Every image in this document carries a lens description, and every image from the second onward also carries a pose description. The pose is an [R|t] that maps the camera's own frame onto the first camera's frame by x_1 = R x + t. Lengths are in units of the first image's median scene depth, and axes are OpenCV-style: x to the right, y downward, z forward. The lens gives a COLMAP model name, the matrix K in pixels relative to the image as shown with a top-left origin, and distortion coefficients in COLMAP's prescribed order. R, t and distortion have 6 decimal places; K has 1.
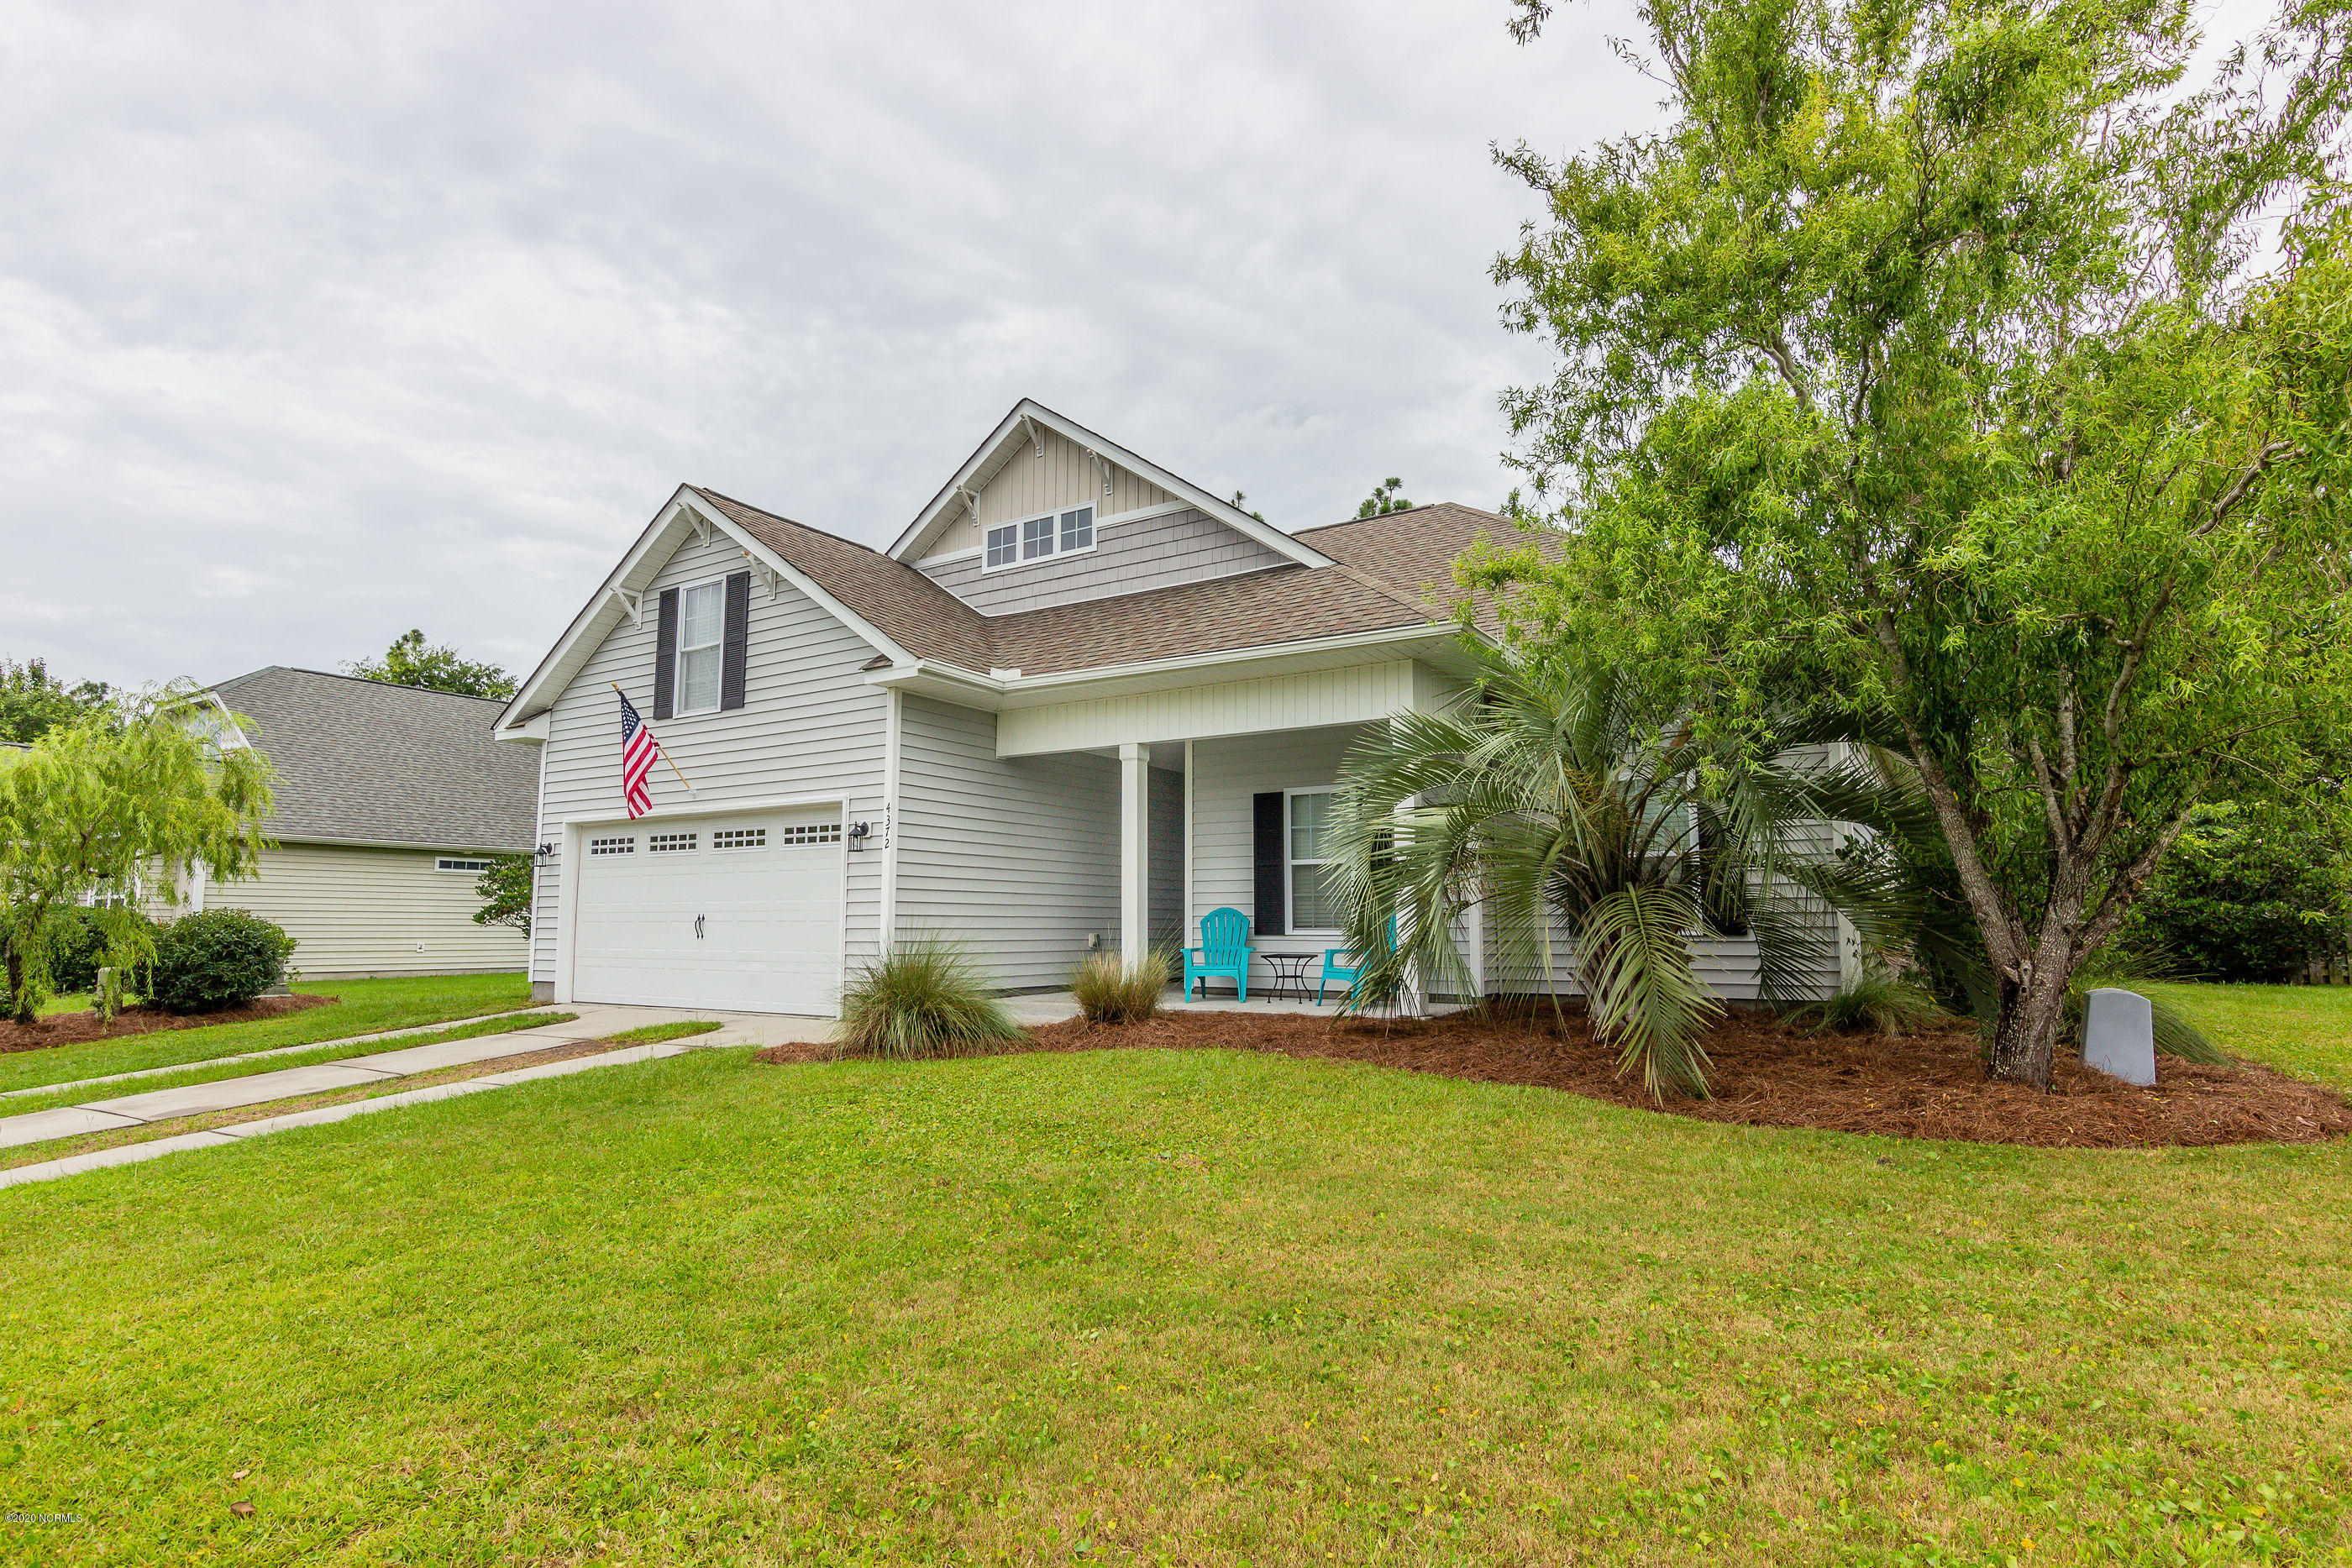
lens RADIAL K [[1191.8, 0, 1176.1], [0, 1191.8, 792.1], [0, 0, 1]] dist [-0.000306, 0.000266]
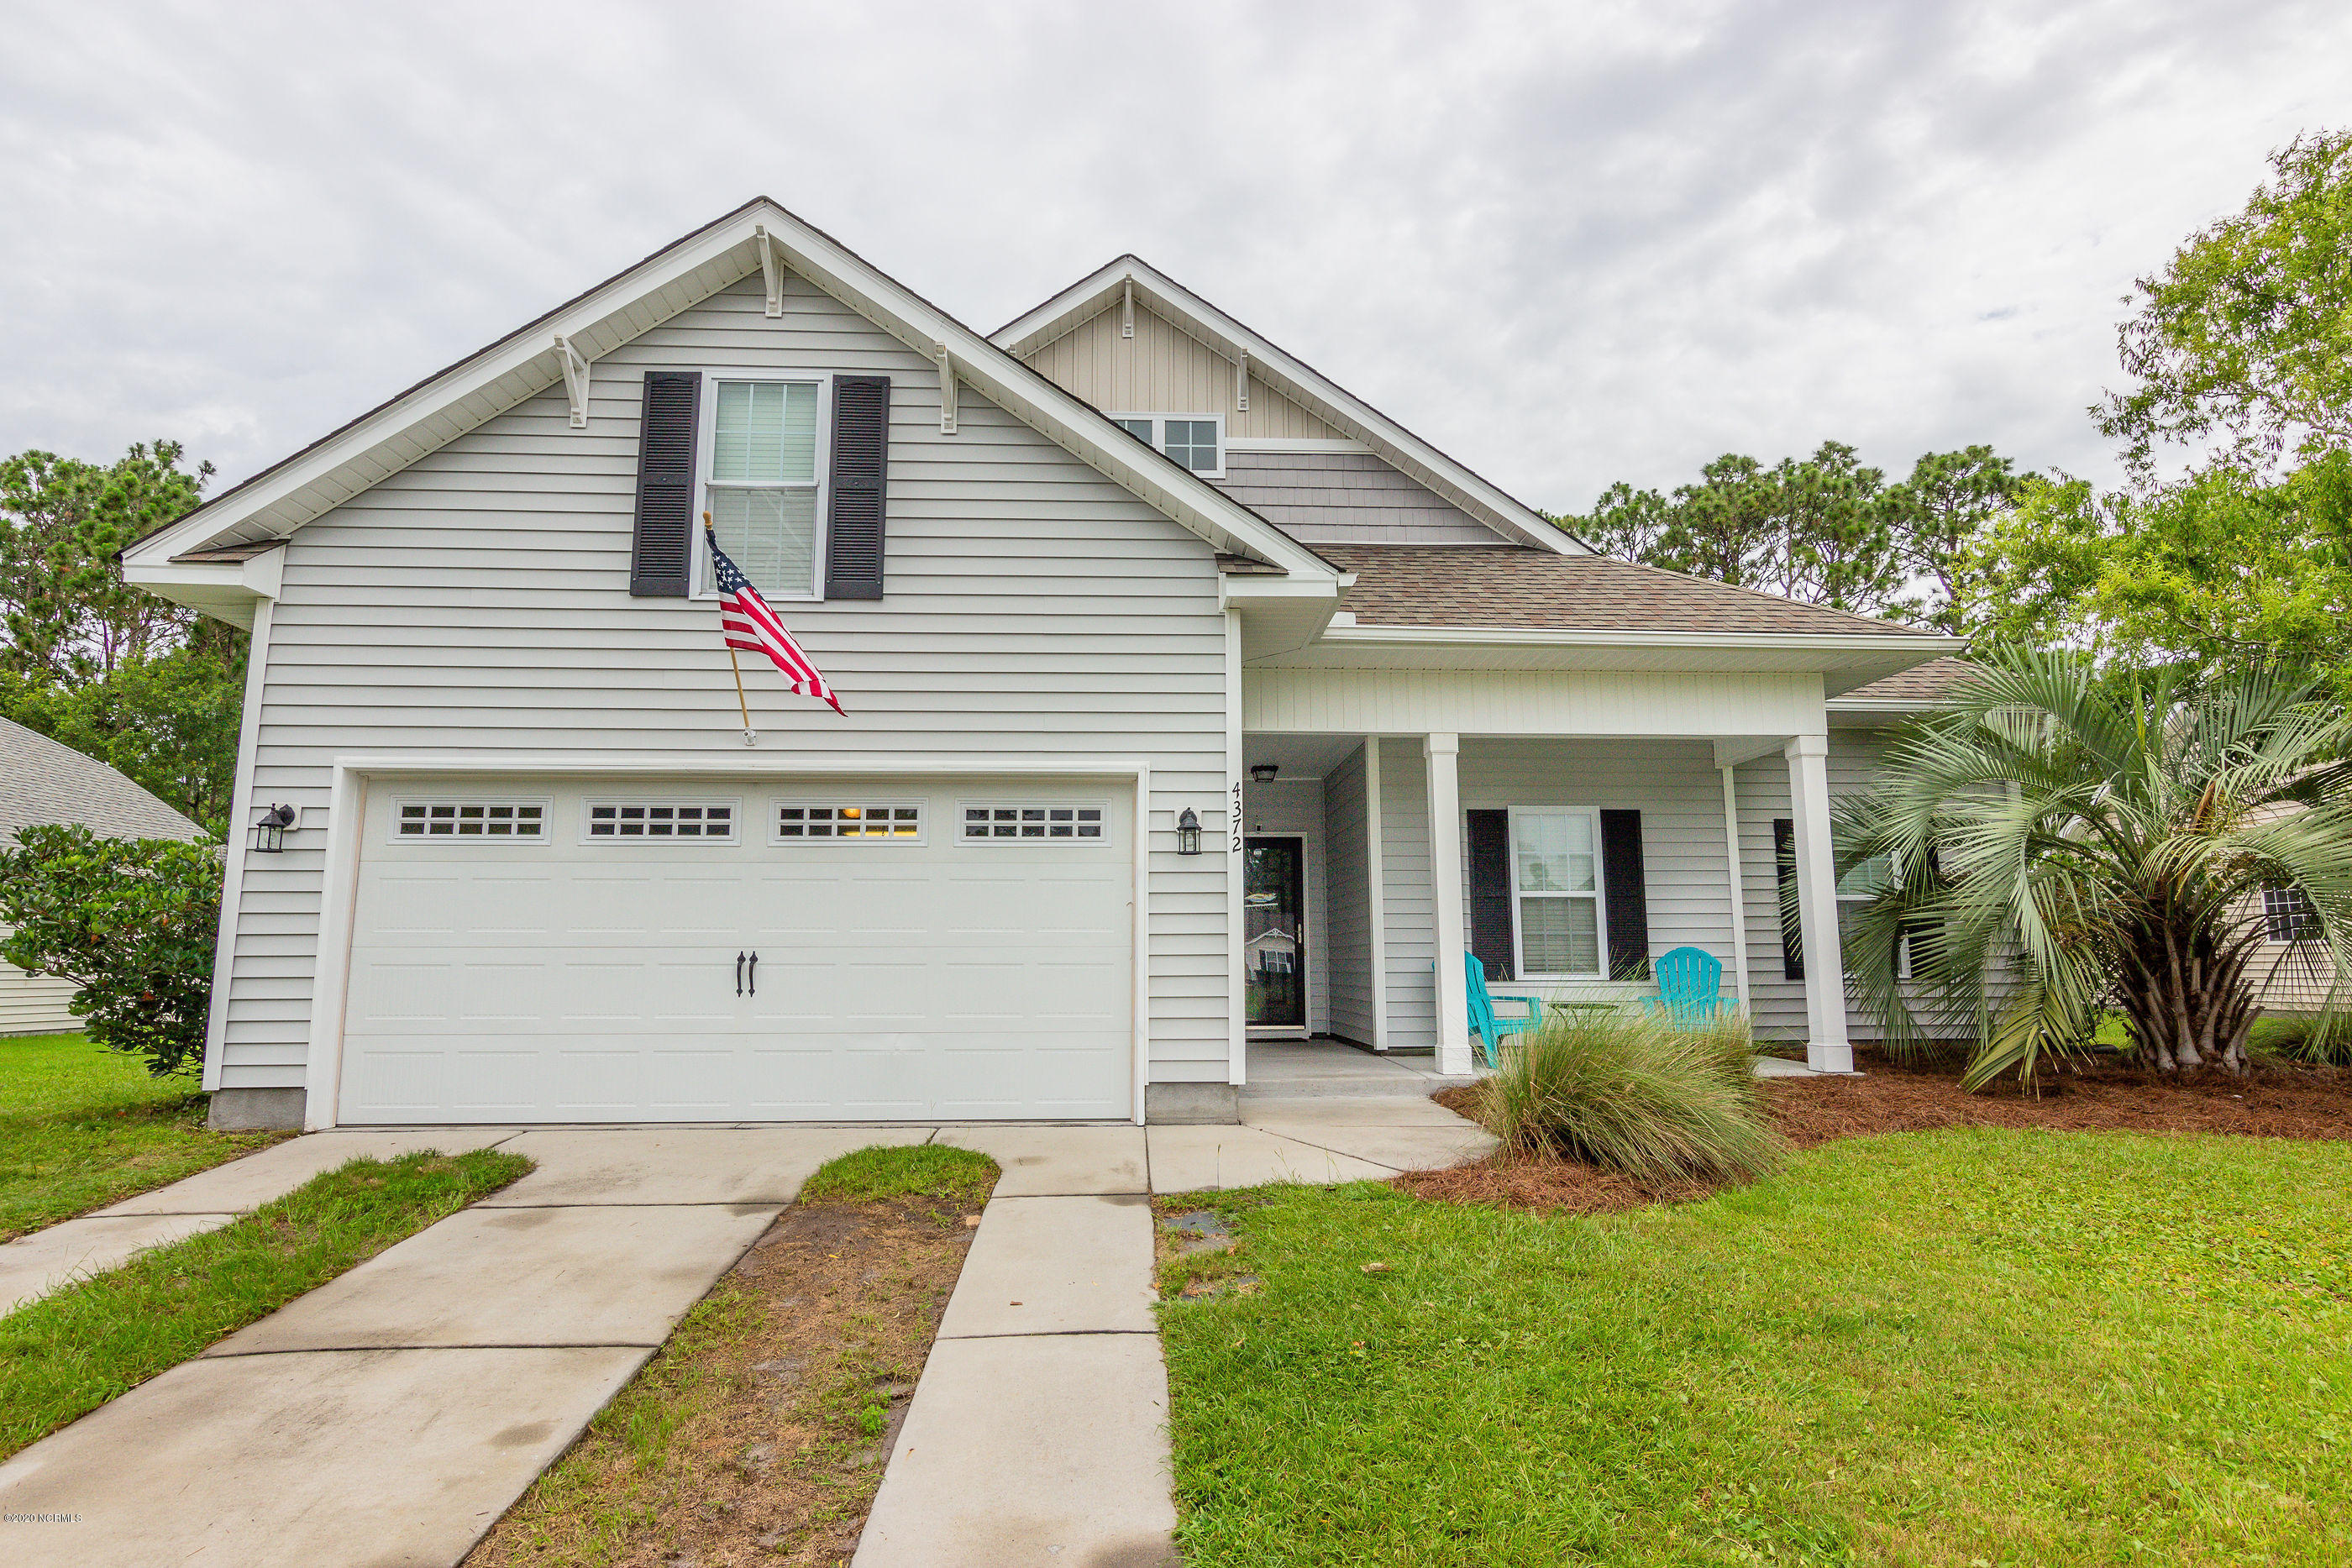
lens RADIAL K [[1207.2, 0, 1176.5], [0, 1207.2, 792.4], [0, 0, 1]] dist [-0.000443, 0.000040]
pose [[0.815337, 0.080777, 0.573324, -0.566714], [-0.062802, 0.996716, -0.051117, 0.043991], [-0.575570, 0.005672, 0.817733, 0.417590]]
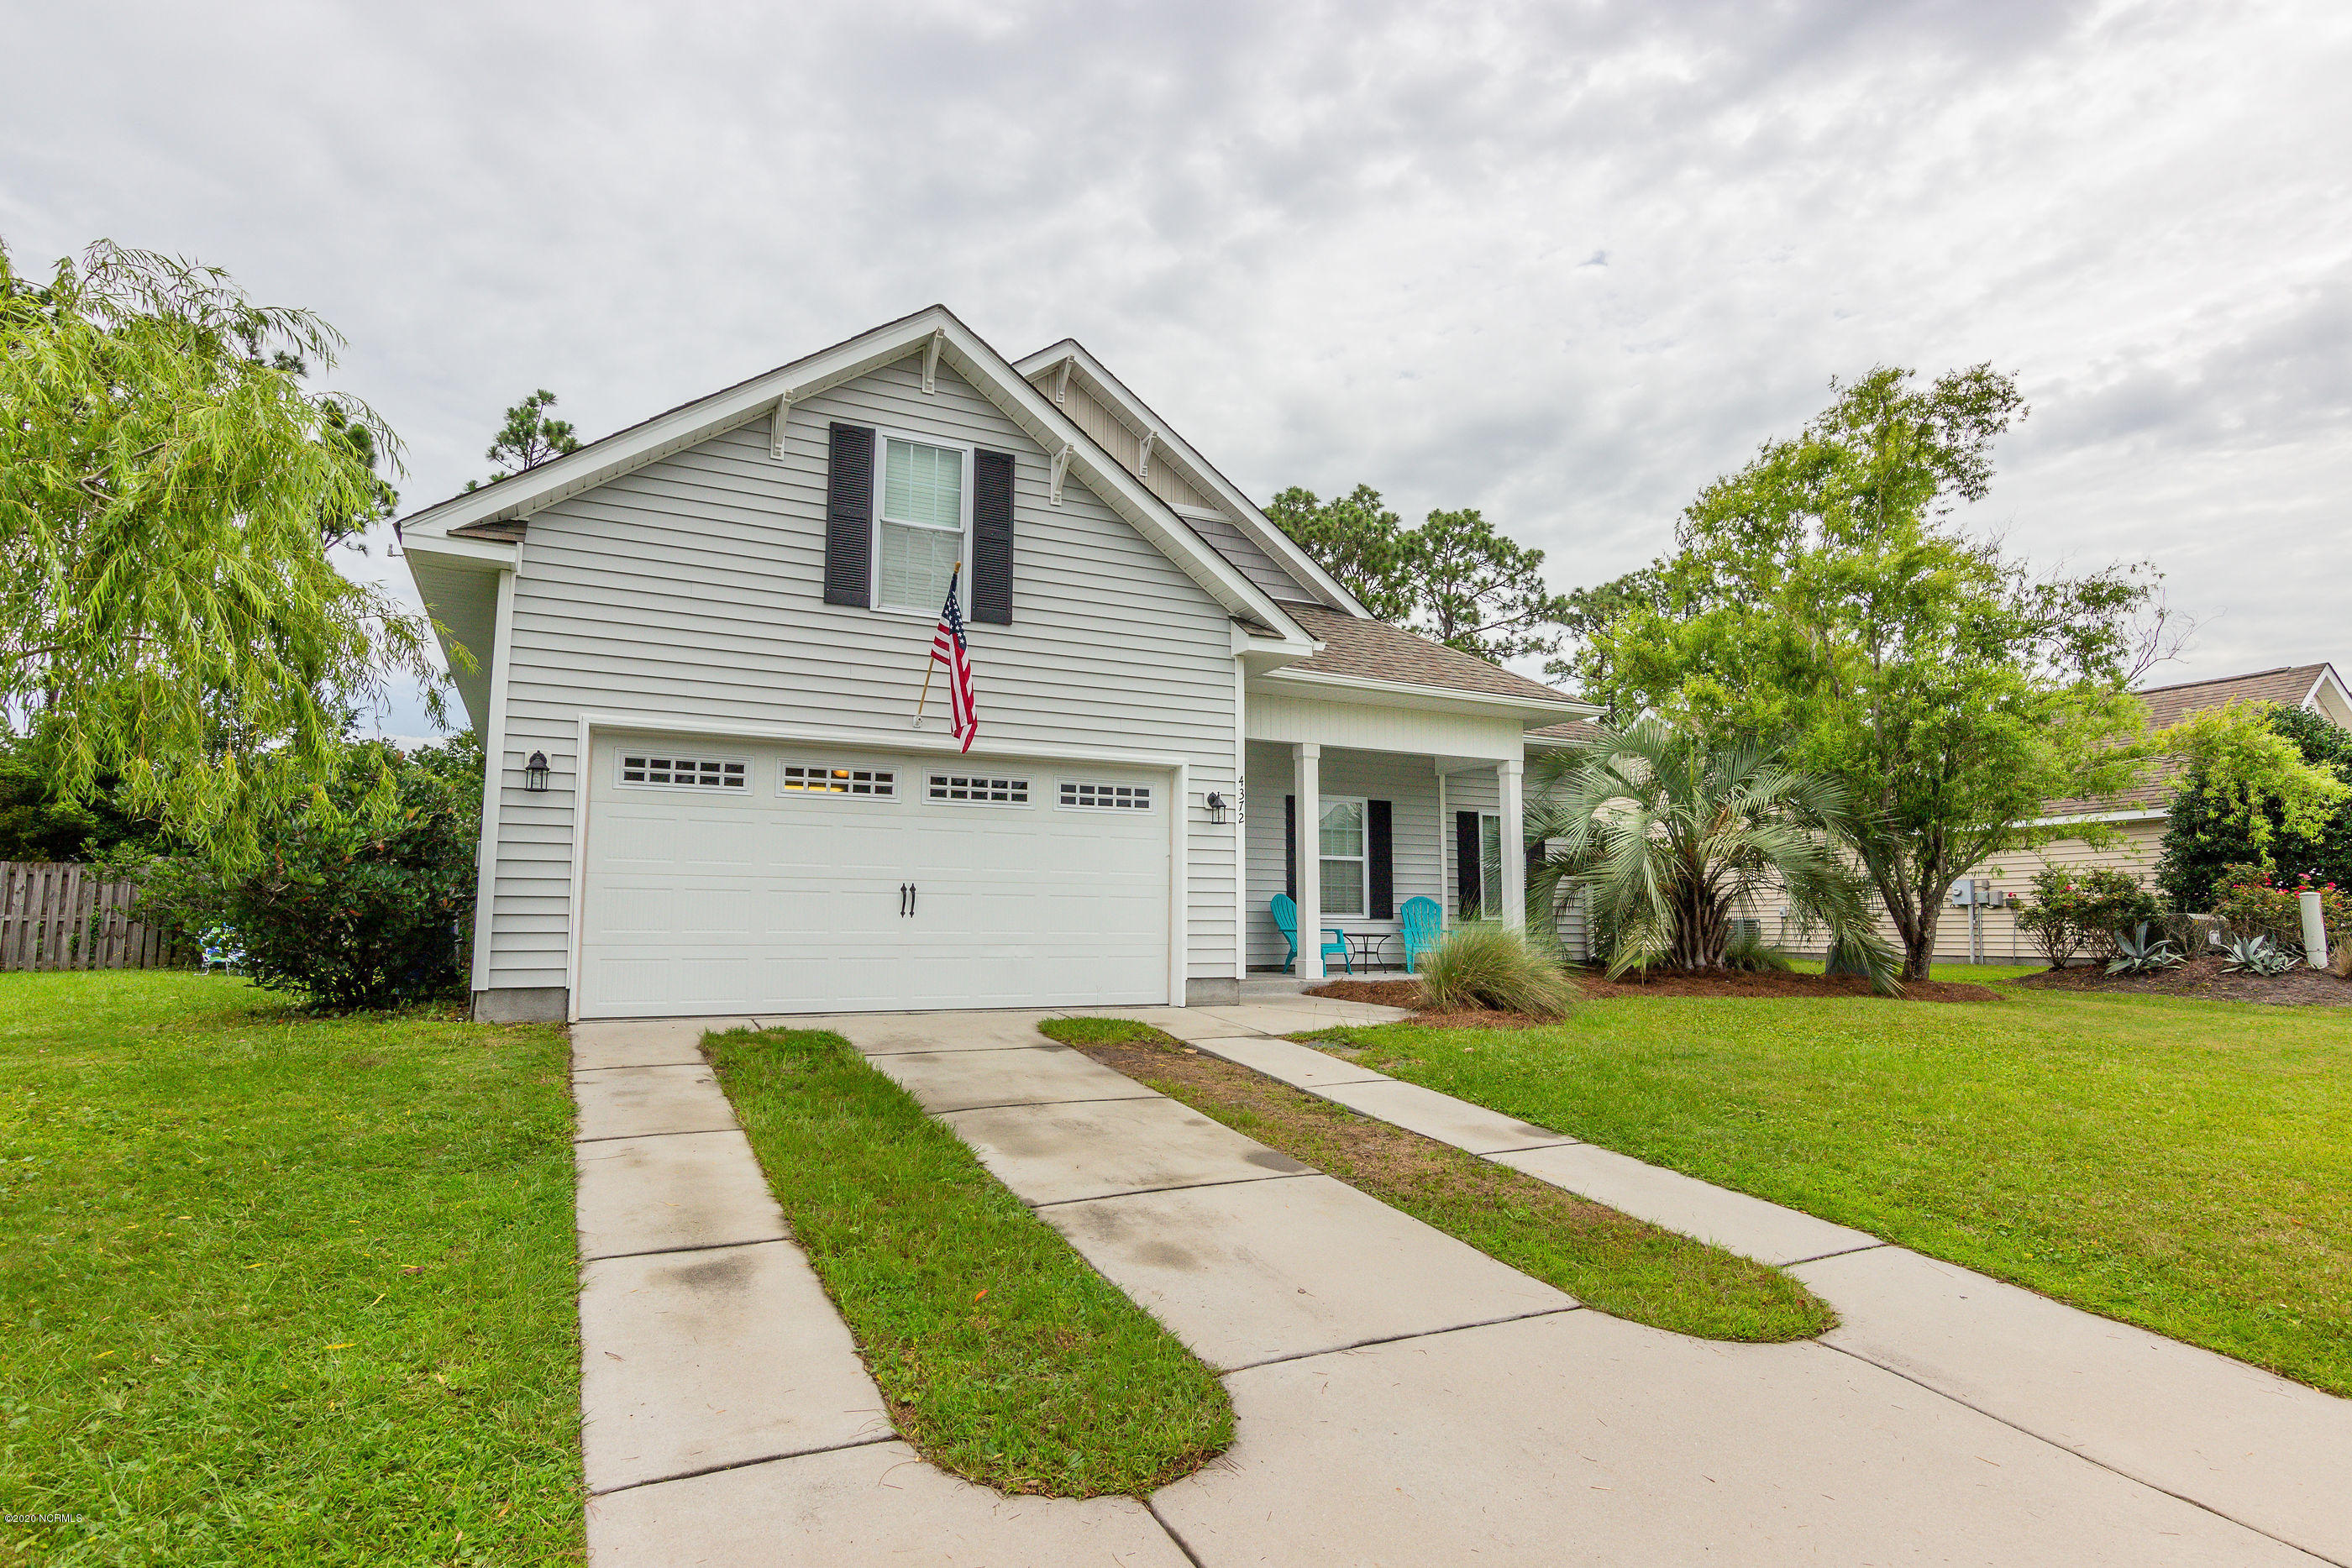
lens RADIAL K [[1229.4, 0, 1176.2], [0, 1229.4, 794.1], [0, 0, 1]] dist [0.000012, -0.000168]
pose [[0.514544, 0.094964, 0.852189, -0.971826], [-0.101168, 0.993630, -0.049641, 0.068211], [-0.851475, -0.060672, 0.520874, 0.461999]]
